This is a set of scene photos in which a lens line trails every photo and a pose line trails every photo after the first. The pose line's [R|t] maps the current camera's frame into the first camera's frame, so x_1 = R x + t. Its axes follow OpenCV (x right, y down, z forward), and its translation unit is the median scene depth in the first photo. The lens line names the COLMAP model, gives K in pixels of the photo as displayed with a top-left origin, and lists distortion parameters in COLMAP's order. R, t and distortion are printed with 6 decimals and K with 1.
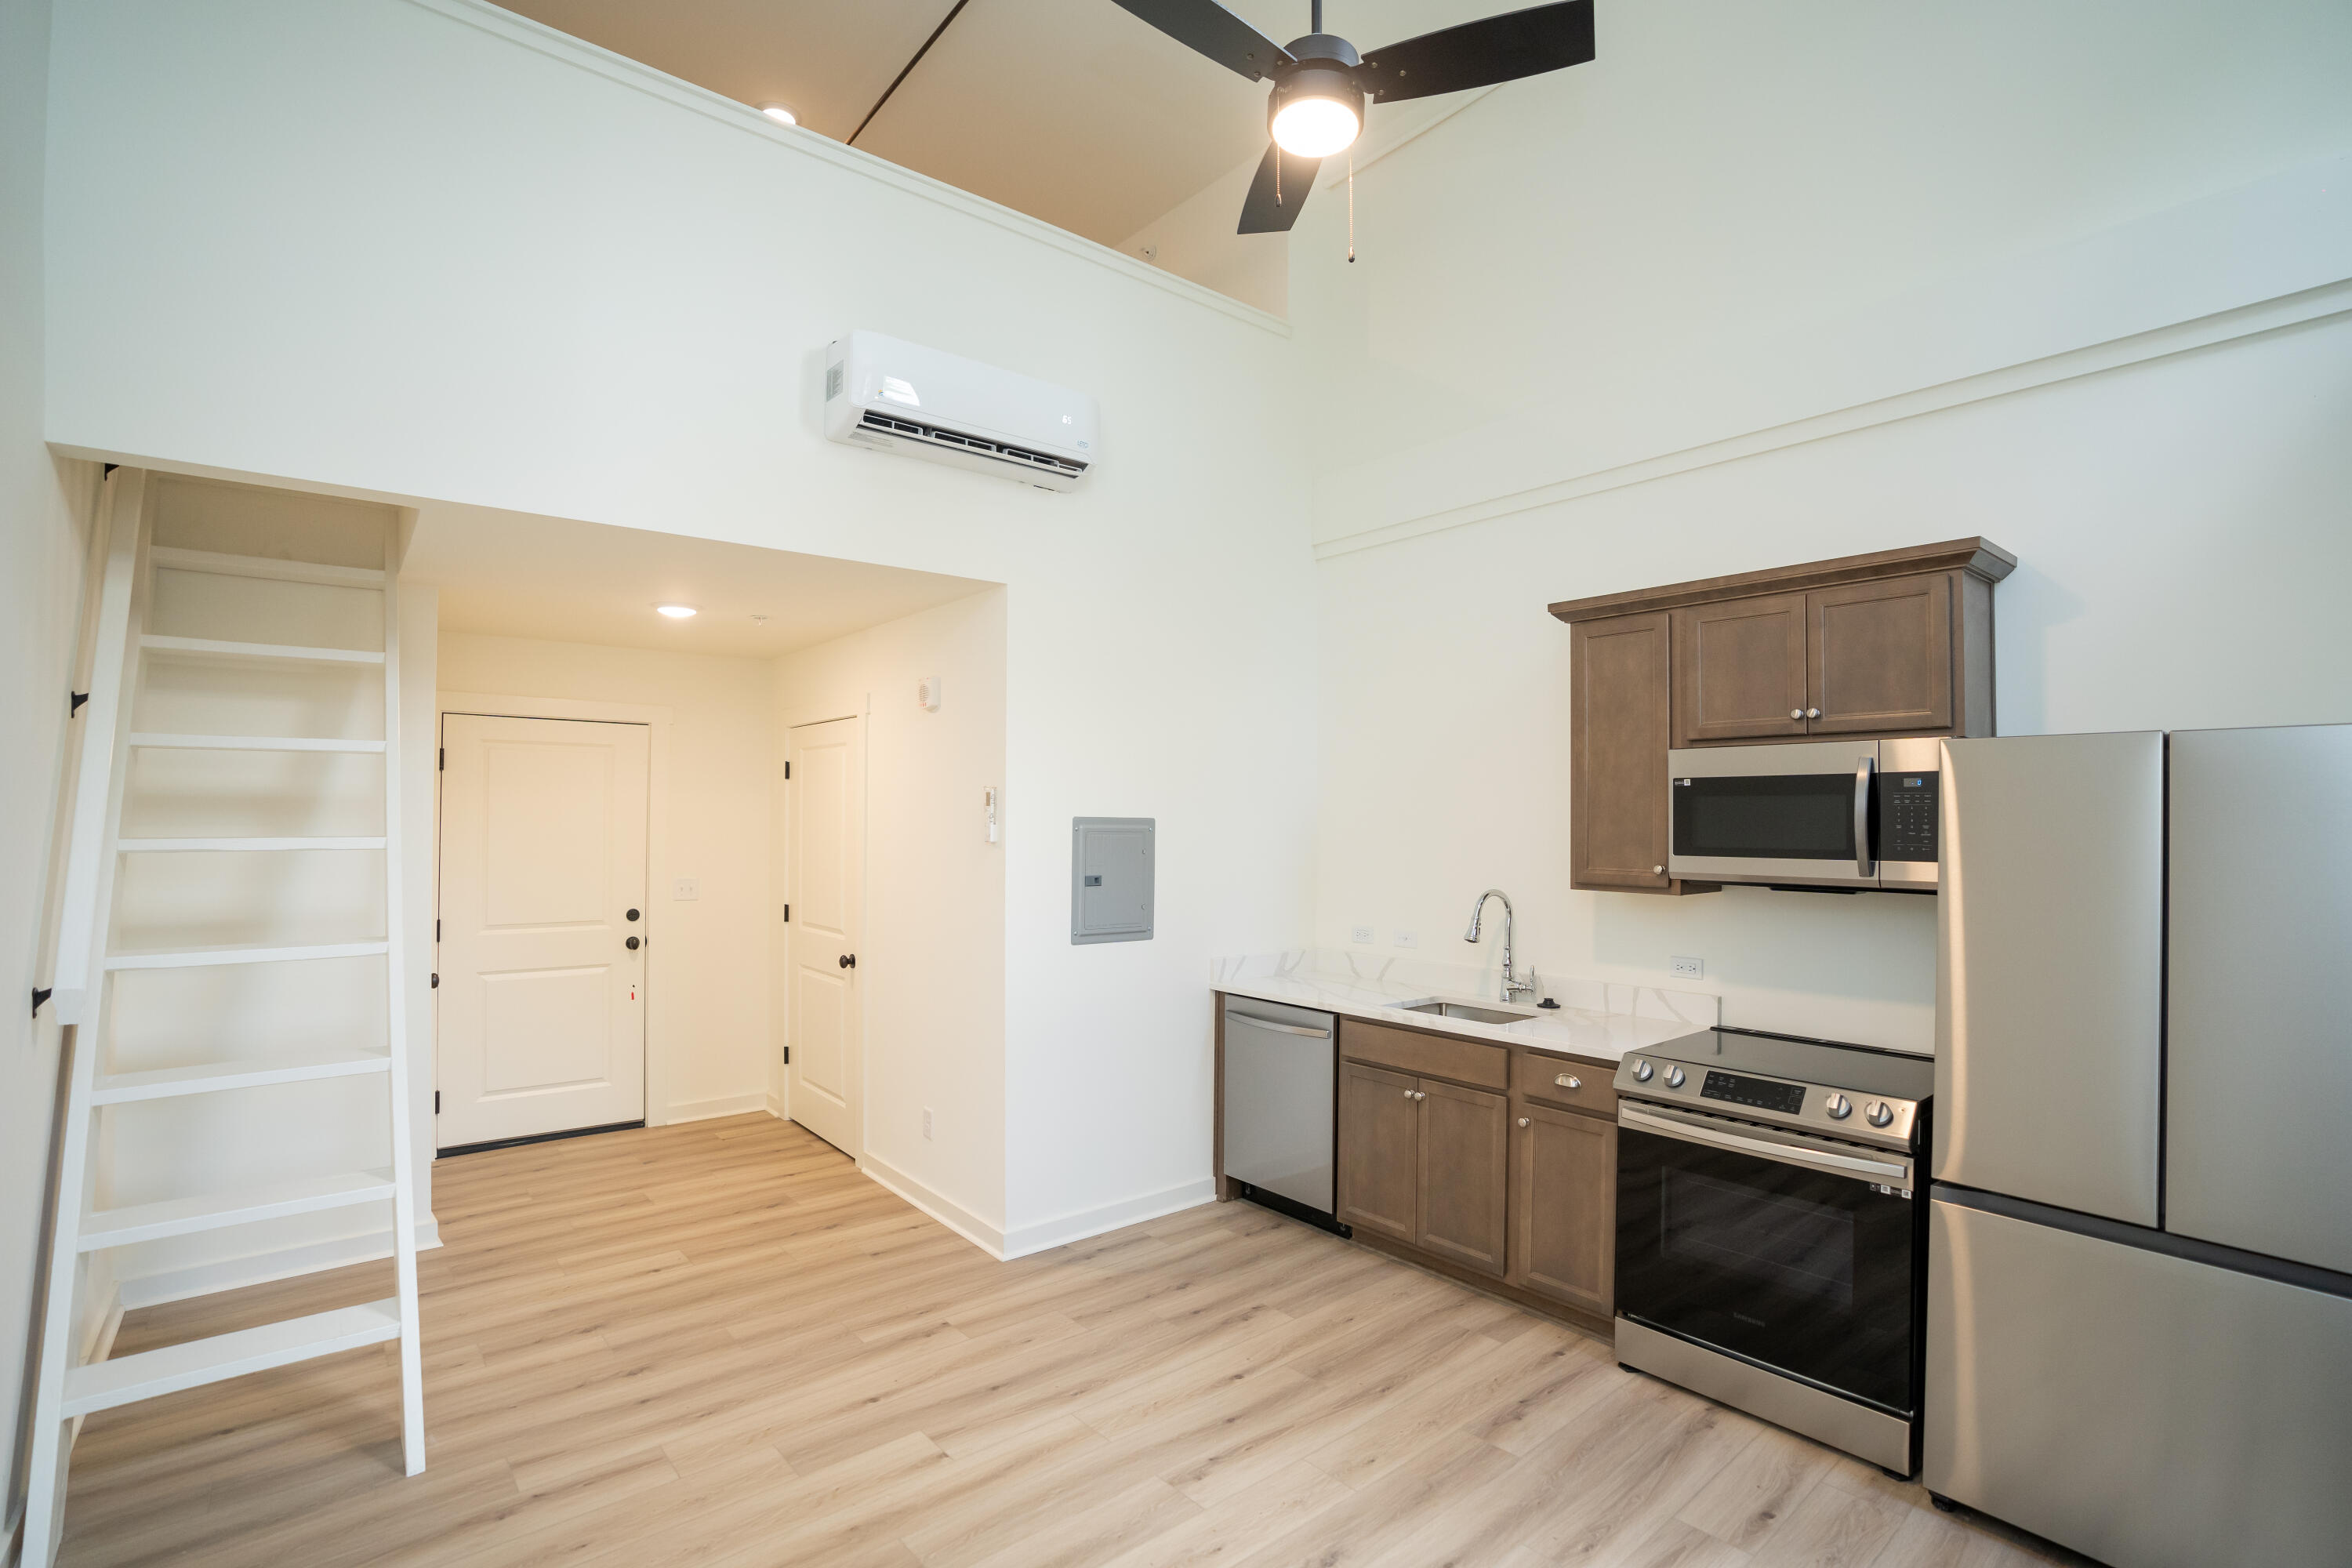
lens RADIAL K [[1091.8, 0, 1176.3], [0, 1091.8, 822.6], [0, 0, 1]] dist [0.000140, 0.000149]
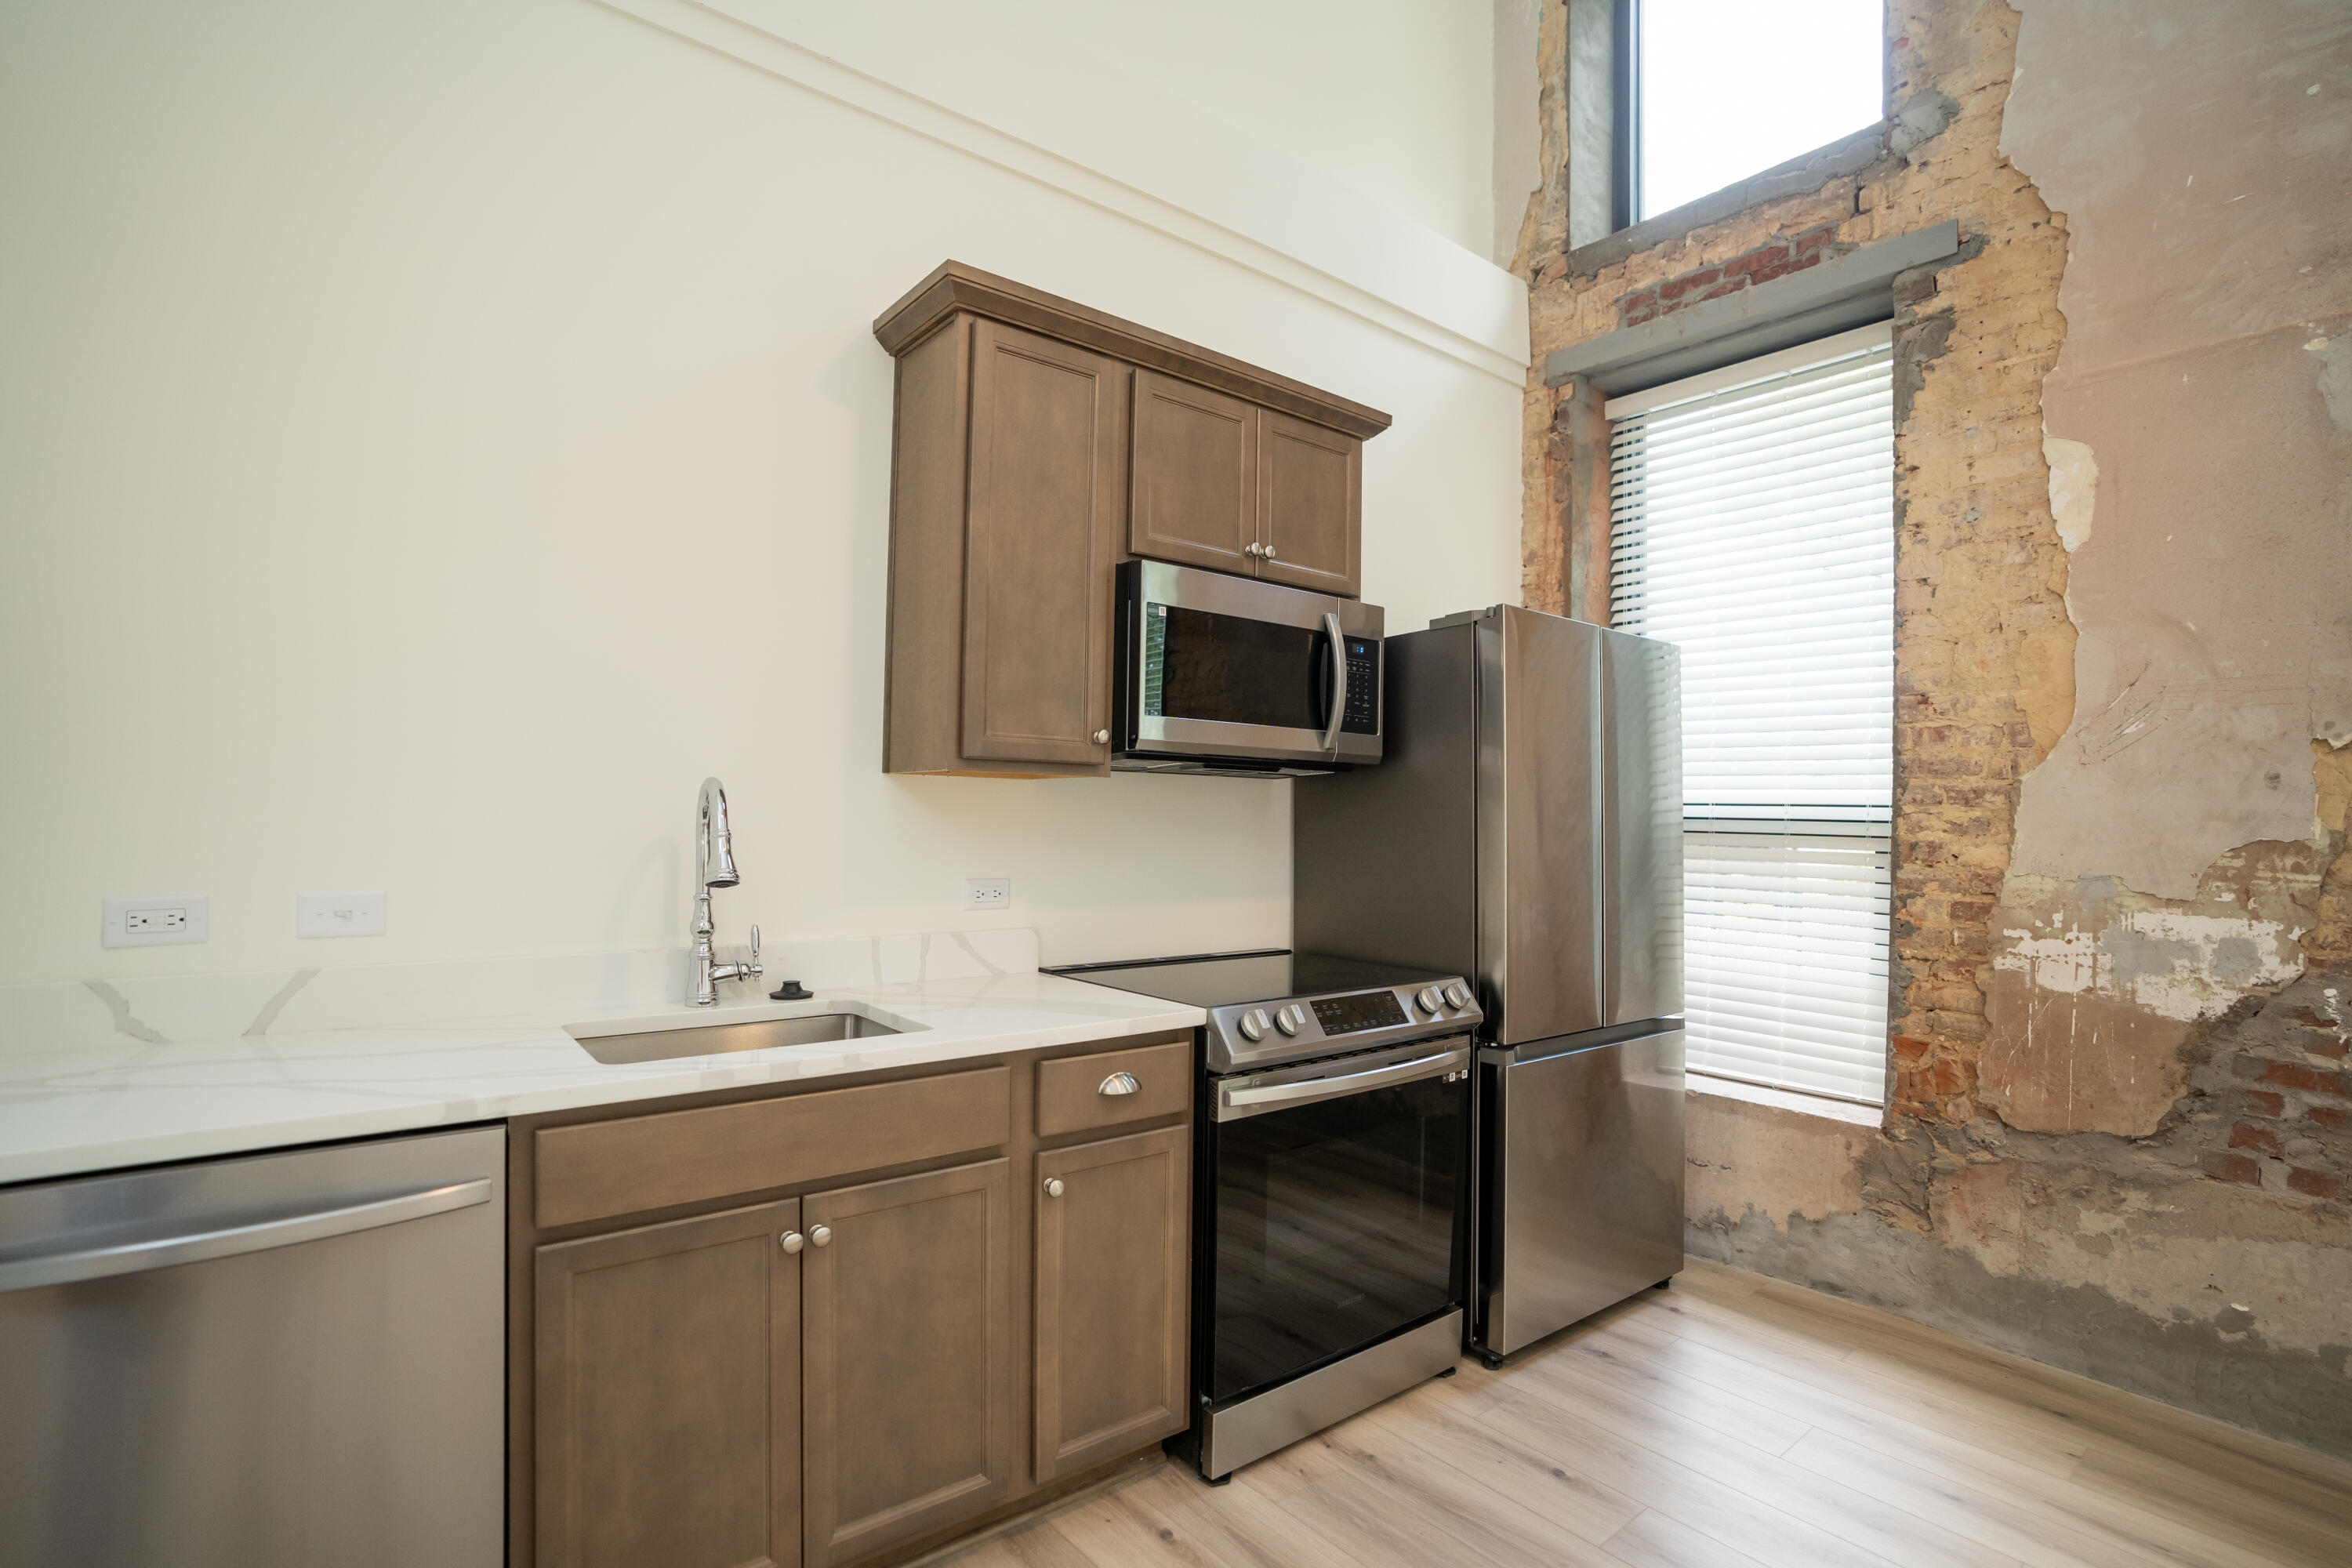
lens RADIAL K [[1137.1, 0, 1177.5], [0, 1137.1, 819.9], [0, 0, 1]] dist [-0.037950, 0.000088]
pose [[0.011782, -0.002884, 0.999926, -0.243210], [-0.016886, 0.999853, 0.003083, 0.089173], [-0.999788, -0.016921, 0.011731, 0.934400]]
